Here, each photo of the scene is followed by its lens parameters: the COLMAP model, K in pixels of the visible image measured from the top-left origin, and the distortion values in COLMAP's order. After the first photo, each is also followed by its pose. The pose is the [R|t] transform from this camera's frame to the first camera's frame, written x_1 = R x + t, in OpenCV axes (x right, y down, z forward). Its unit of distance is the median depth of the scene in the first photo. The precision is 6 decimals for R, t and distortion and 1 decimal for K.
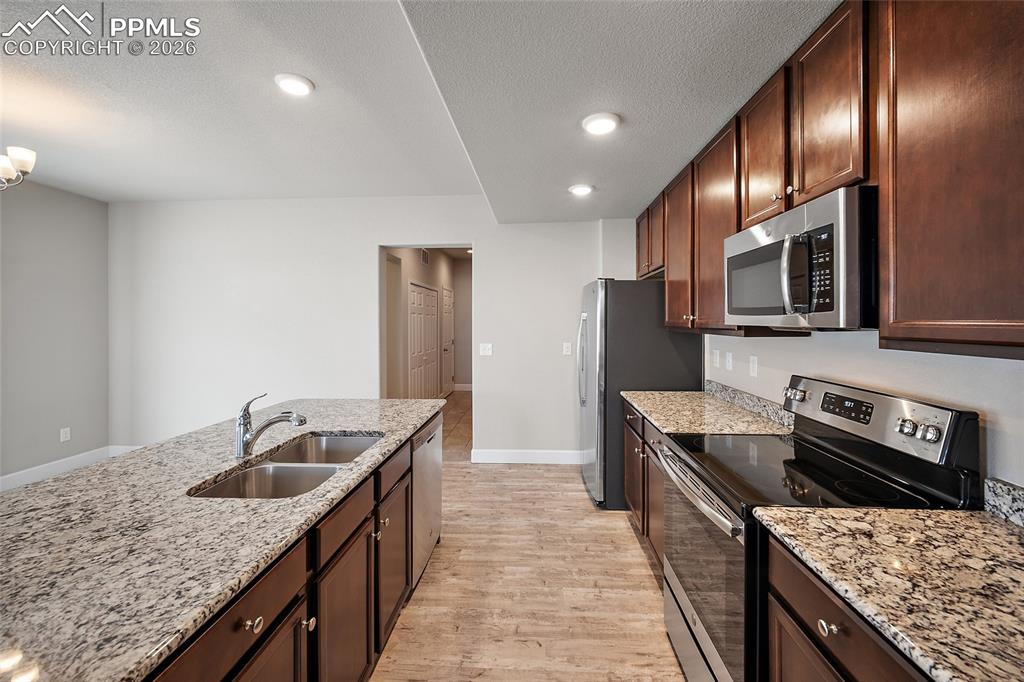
lens RADIAL K [[410.0, 0, 515.5], [0, 410.0, 323.6], [0, 0, 1]] dist [-0.001854, 0.000984]
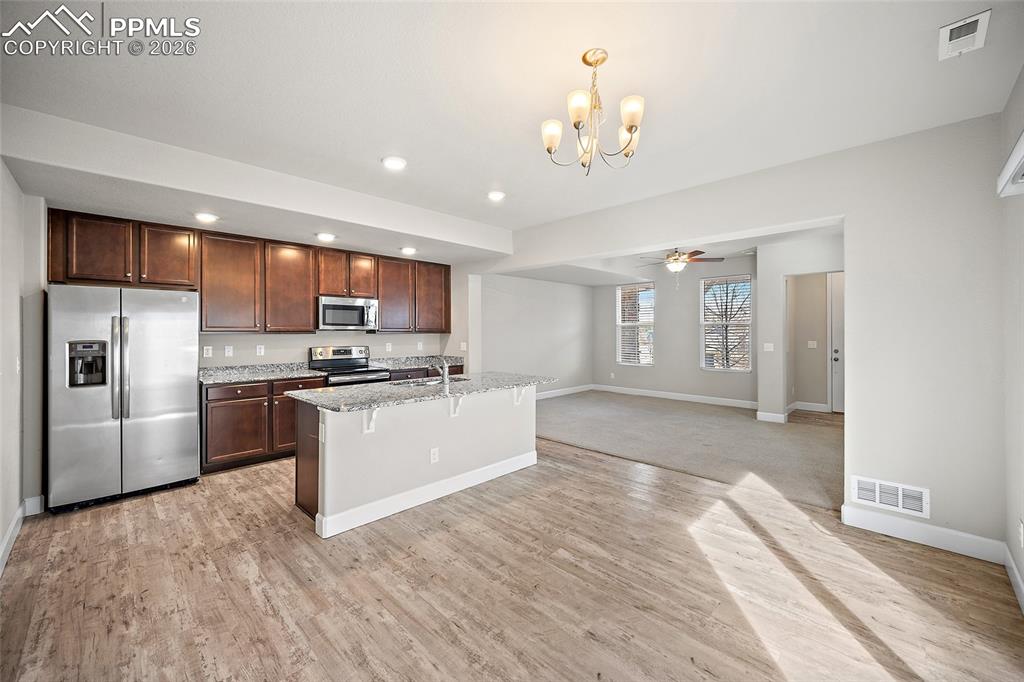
lens RADIAL K [[410.0, 0, 522.4], [0, 410.0, 334.3], [0, 0, 1]] dist [-0.001854, 0.000984]
pose [[-0.760790, 0.000351, 0.648998, -3.616769], [0.007815, 0.999932, 0.008620, 0.038981], [-0.648951, 0.011630, -0.760741, 3.597972]]
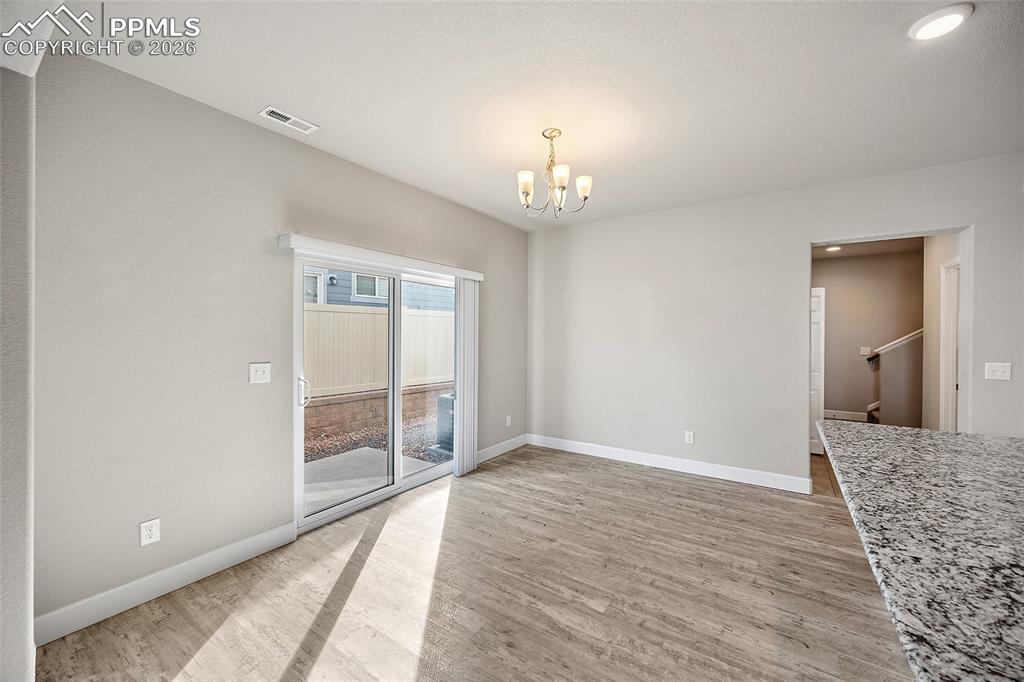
lens RADIAL K [[410.0, 0, 518.4], [0, 410.0, 331.6], [0, 0, 1]] dist [-0.001854, 0.000984]
pose [[0.862995, 0.007508, -0.505156, -1.633645], [-0.012232, 0.999907, -0.006035, 0.030734], [0.505064, 0.011387, 0.863007, -0.179875]]
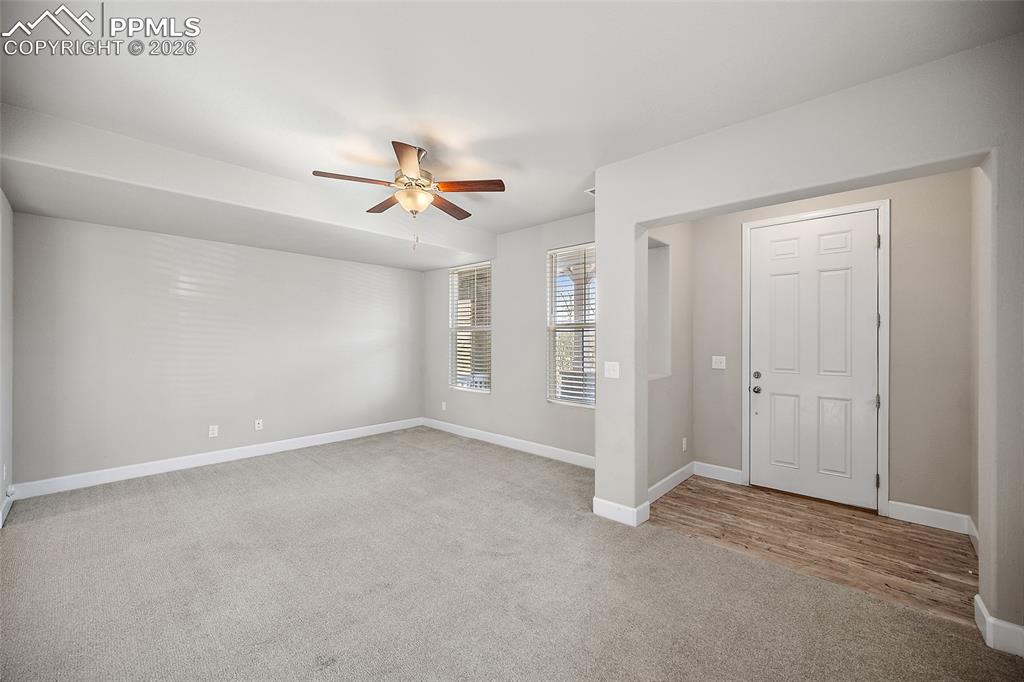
lens RADIAL K [[410.0, 0, 517.6], [0, 410.0, 334.2], [0, 0, 1]] dist [-0.001854, 0.000984]
pose [[-0.768837, 0.009073, 0.639381, -3.846983], [0.006248, 0.999958, -0.006677, 0.059626], [-0.639415, -0.001139, -0.768861, -0.348136]]
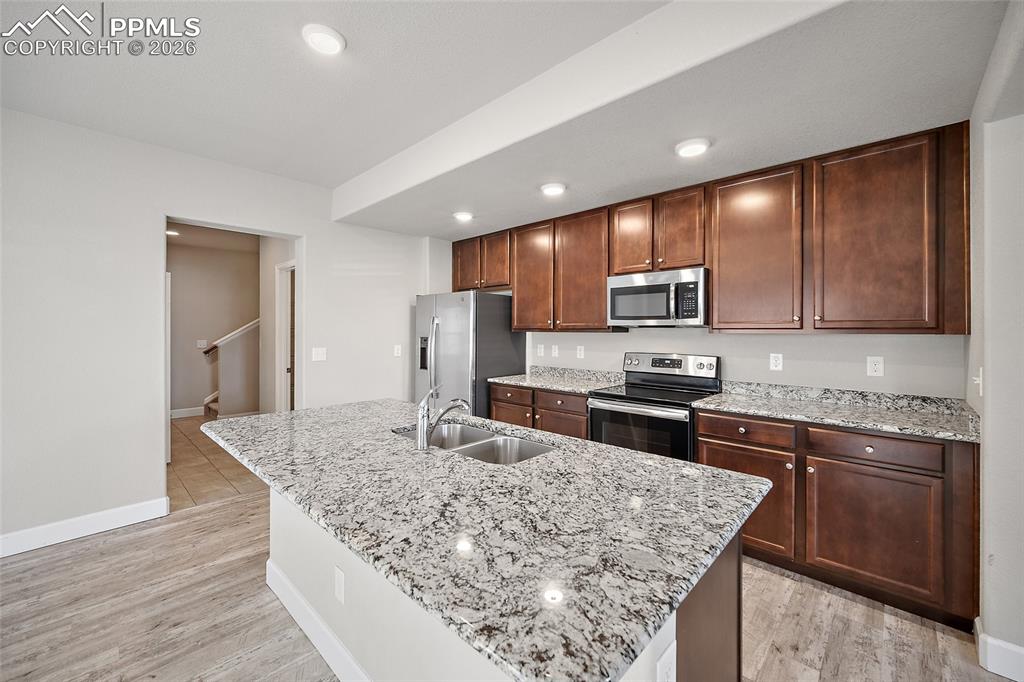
lens RADIAL K [[410.0, 0, 507.9], [0, 410.0, 331.4], [0, 0, 1]] dist [-0.001854, 0.000984]
pose [[0.652223, 0.005506, 0.758007, -1.856300], [-0.000751, 0.999978, -0.006618, 0.067406], [-0.758027, 0.003747, 0.652213, 0.293037]]
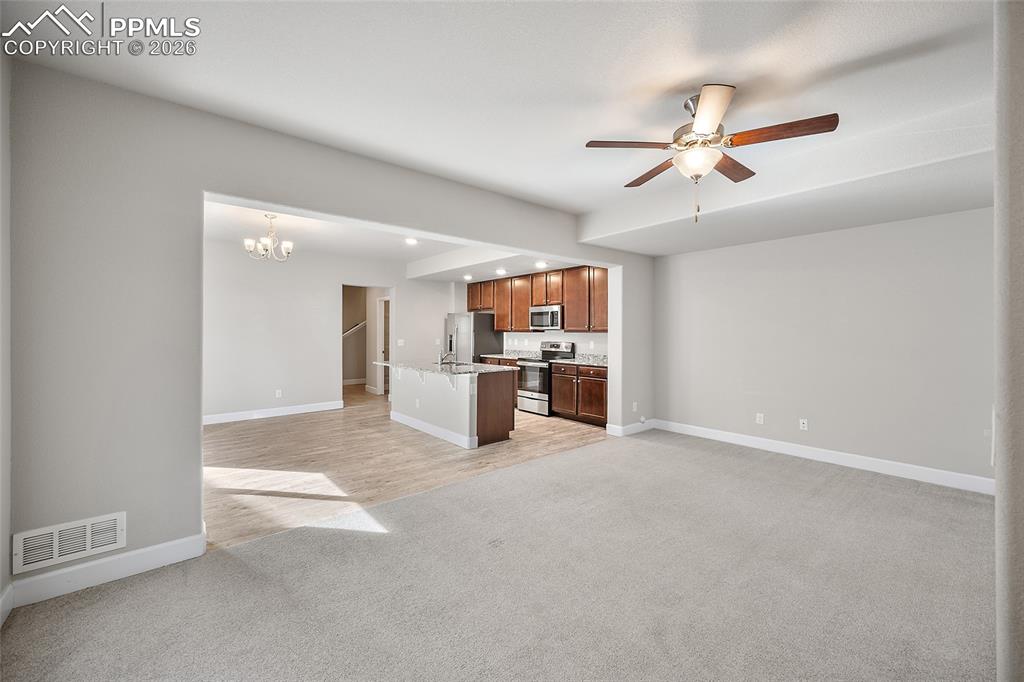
lens RADIAL K [[410.0, 0, 512.3], [0, 410.0, 336.4], [0, 0, 1]] dist [-0.001854, 0.000984]
pose [[0.729012, 0.000745, 0.684501, -3.798667], [-0.003073, 0.999993, 0.002184, 0.105629], [-0.684494, -0.003696, 0.729009, -2.879879]]
